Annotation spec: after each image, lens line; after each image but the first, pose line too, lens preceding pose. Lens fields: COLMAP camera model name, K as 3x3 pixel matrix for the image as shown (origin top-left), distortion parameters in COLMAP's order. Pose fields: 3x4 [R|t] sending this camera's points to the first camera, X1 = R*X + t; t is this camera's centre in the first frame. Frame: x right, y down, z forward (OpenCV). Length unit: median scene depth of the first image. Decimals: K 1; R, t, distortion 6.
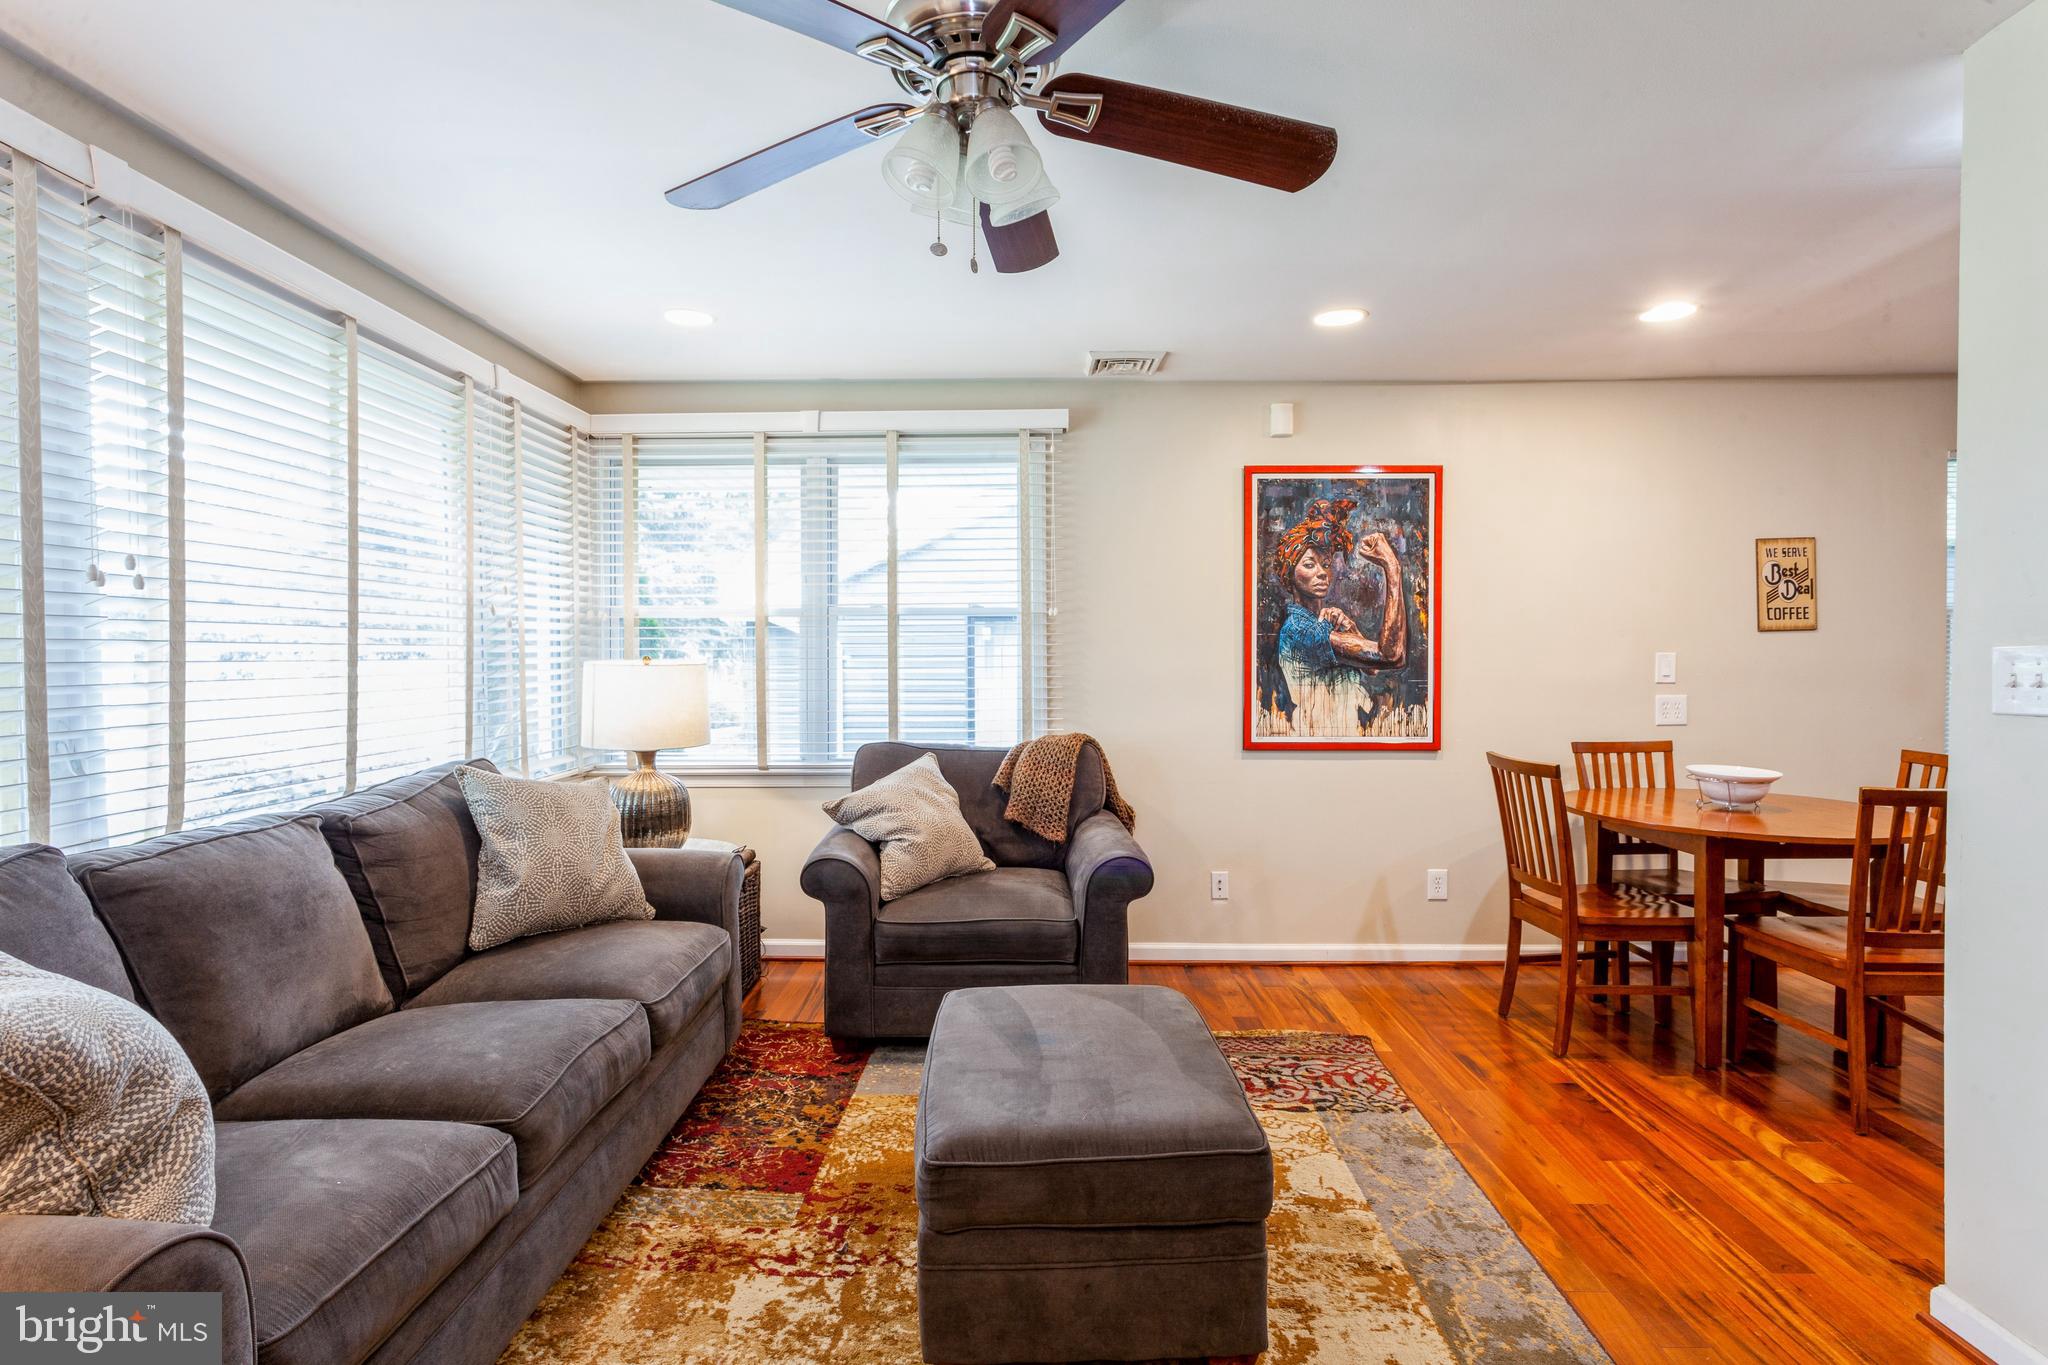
lens RADIAL K [[986.8, 0, 1025.8], [0, 986.8, 671.5], [0, 0, 1]] dist [0.001367, 0.000692]
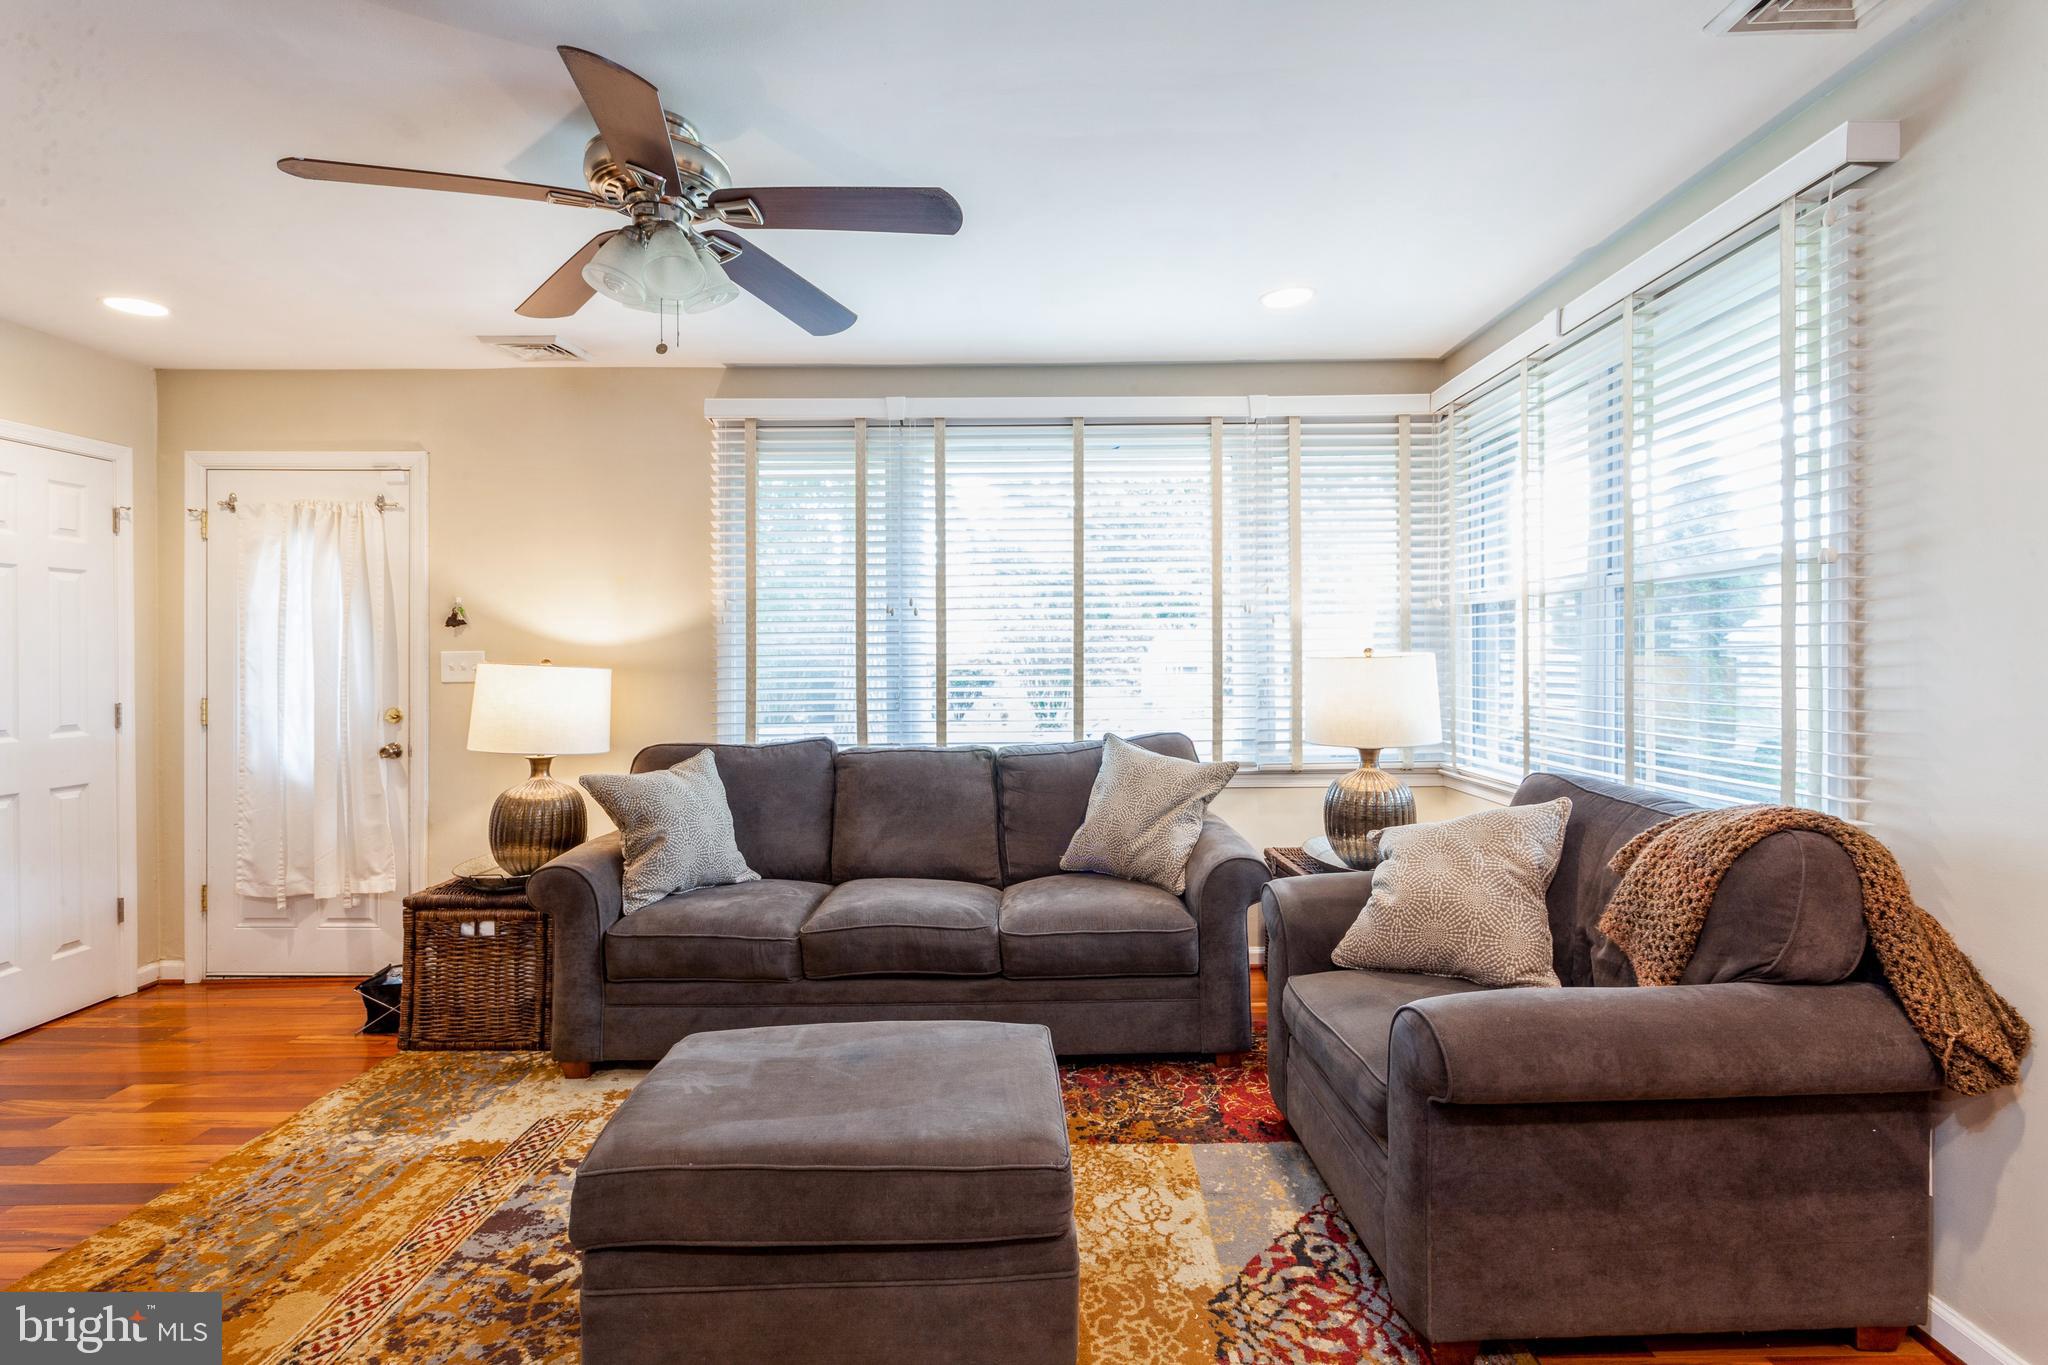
lens RADIAL K [[986.8, 0, 1027.8], [0, 986.8, 652.9], [0, 0, 1]] dist [0.001367, 0.000692]
pose [[0.008539, 0.002122, -0.999961, 0.514774], [-0.009002, 0.999957, 0.002045, -0.009385], [0.999923, 0.008984, 0.008558, 0.614091]]
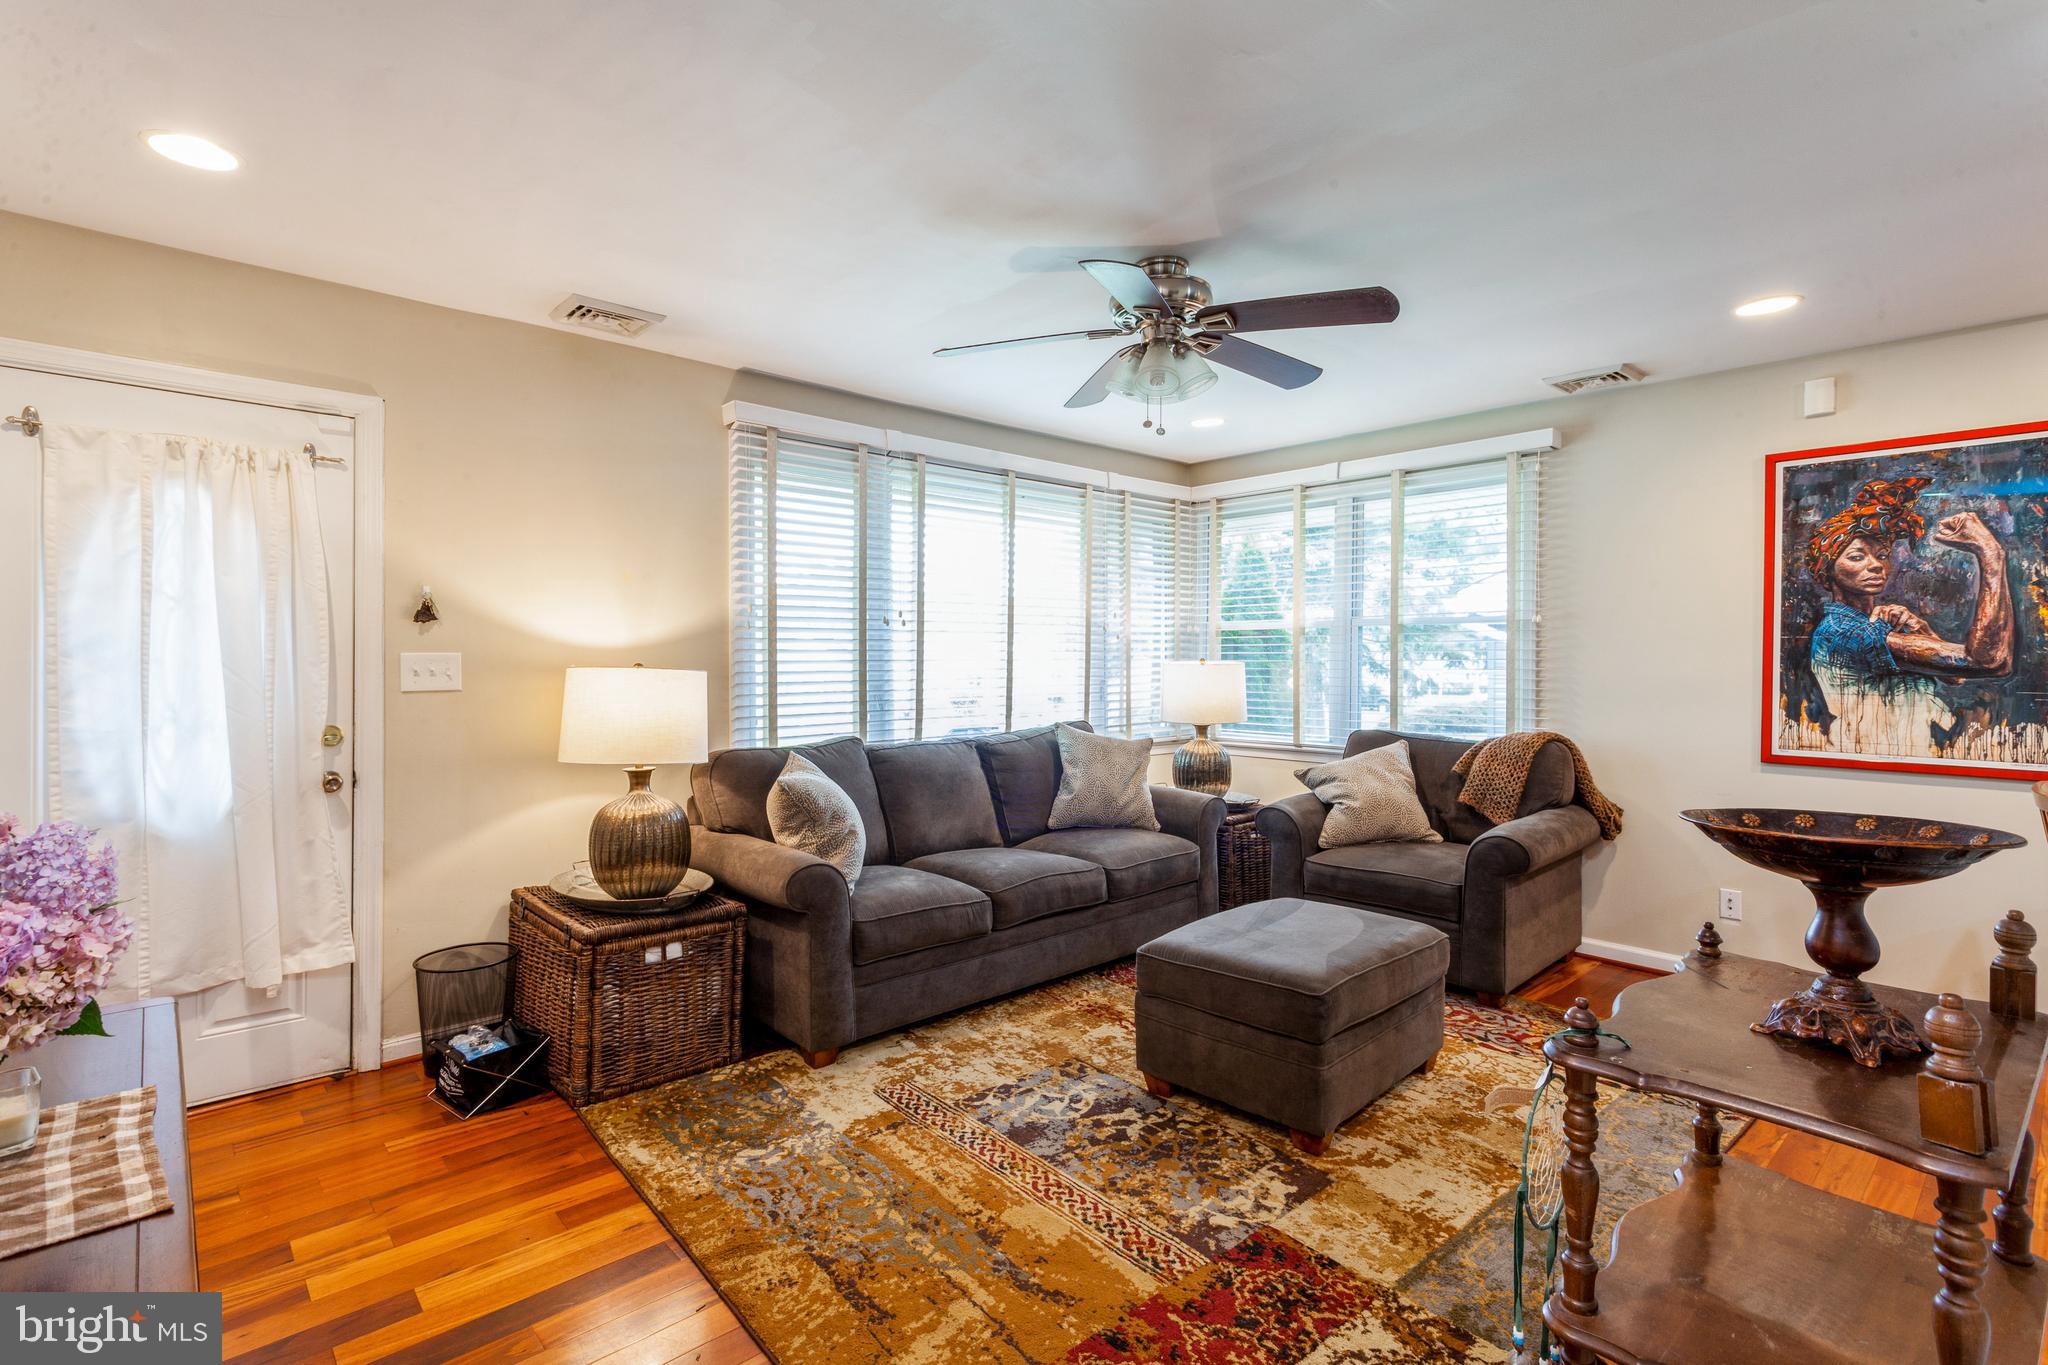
lens RADIAL K [[986.8, 0, 1022.9], [0, 986.8, 665.9], [0, 0, 1]] dist [0.001367, 0.000692]
pose [[0.683339, 0.009821, -0.730035, 0.436201], [-0.015025, 0.999887, -0.000613, 0.000186], [0.729946, 0.011388, 0.683410, -0.142907]]
